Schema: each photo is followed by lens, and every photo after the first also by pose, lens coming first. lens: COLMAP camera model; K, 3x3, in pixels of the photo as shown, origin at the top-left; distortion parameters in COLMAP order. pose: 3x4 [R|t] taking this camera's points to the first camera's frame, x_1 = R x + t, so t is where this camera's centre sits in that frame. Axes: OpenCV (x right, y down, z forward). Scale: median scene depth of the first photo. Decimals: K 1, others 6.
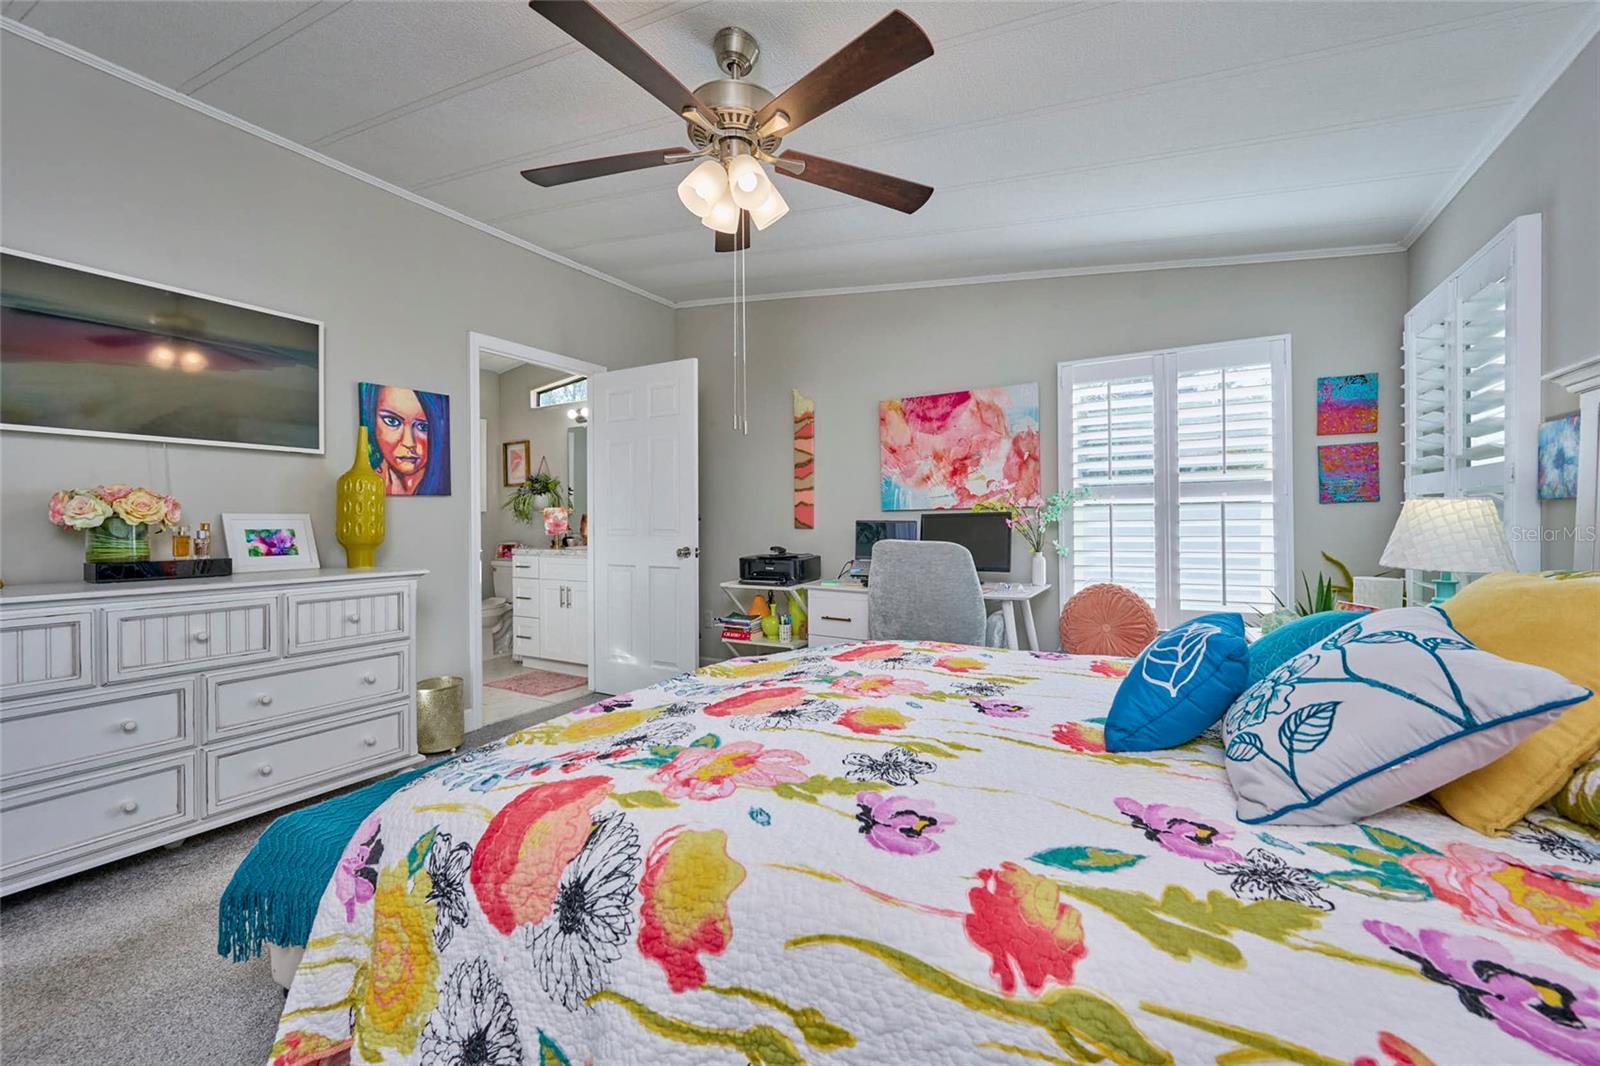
lens RADIAL K [[638.3, 0, 801.9], [0, 638.3, 531.3], [0, 0, 1]] dist [-0.002976, 0.000994]
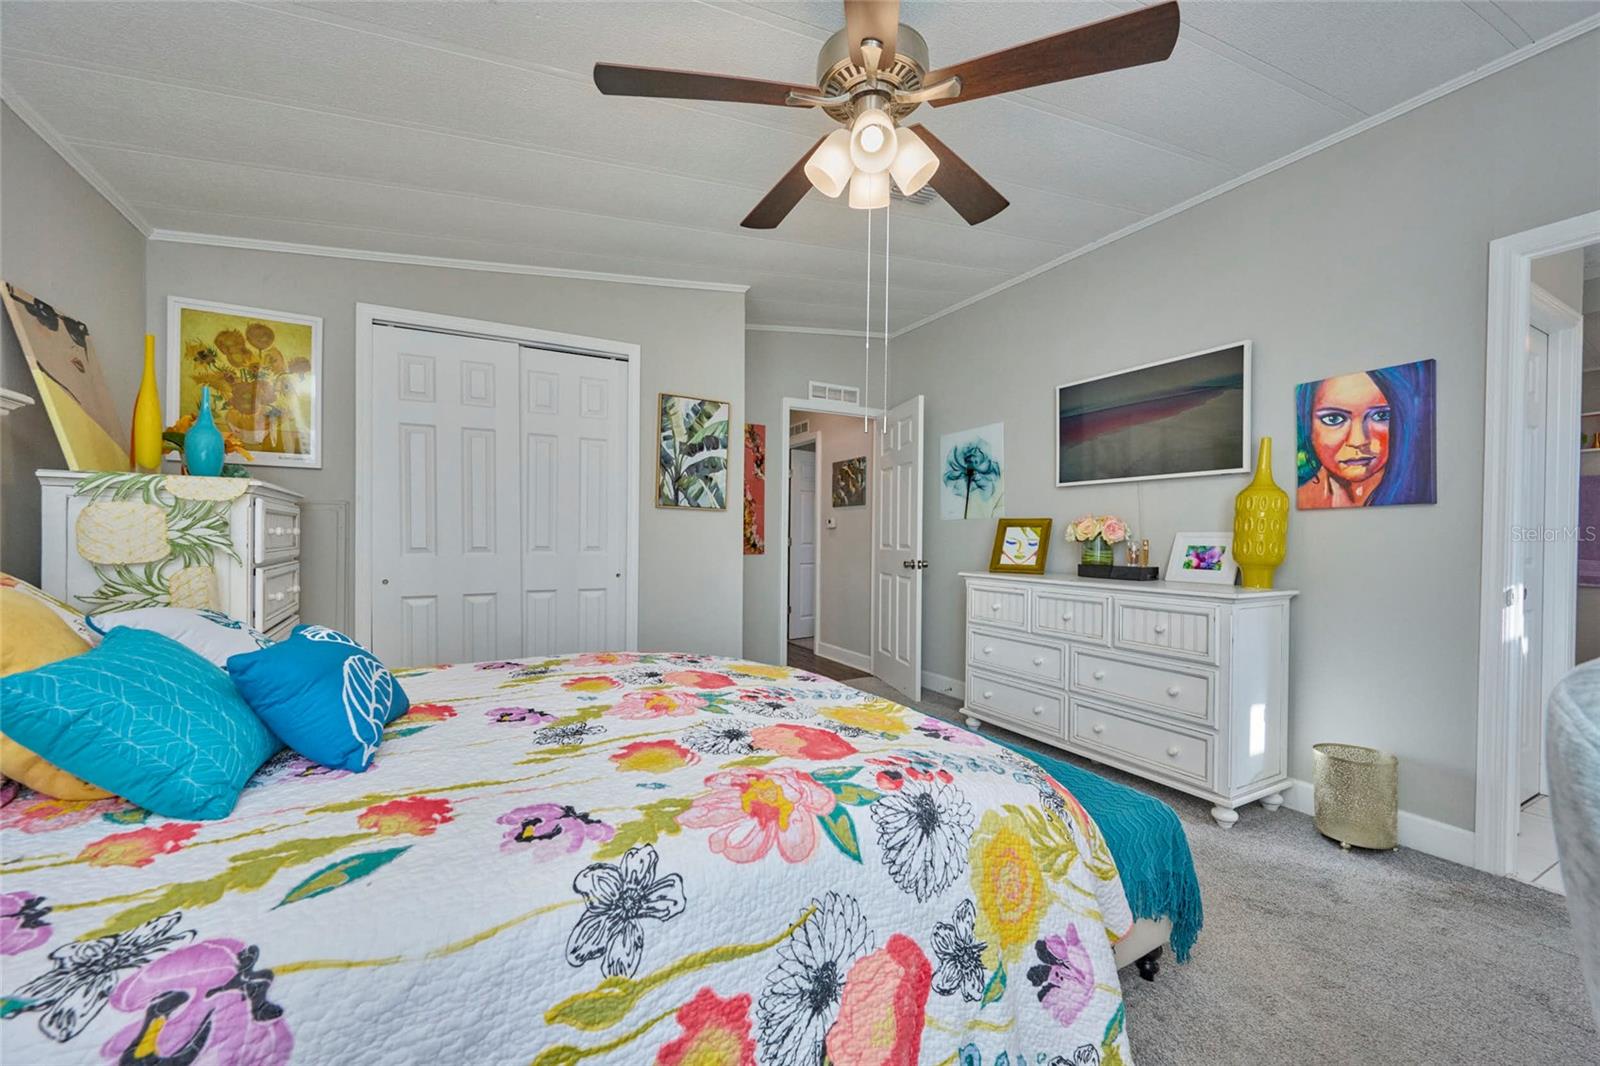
lens RADIAL K [[638.3, 0, 825.6], [0, 638.3, 525.2], [0, 0, 1]] dist [-0.002976, 0.000994]
pose [[-0.507043, -0.007966, -0.861884, 0.399438], [-0.017039, 0.999855, 0.000783, -0.024661], [0.861752, 0.015082, -0.507105, 0.850627]]
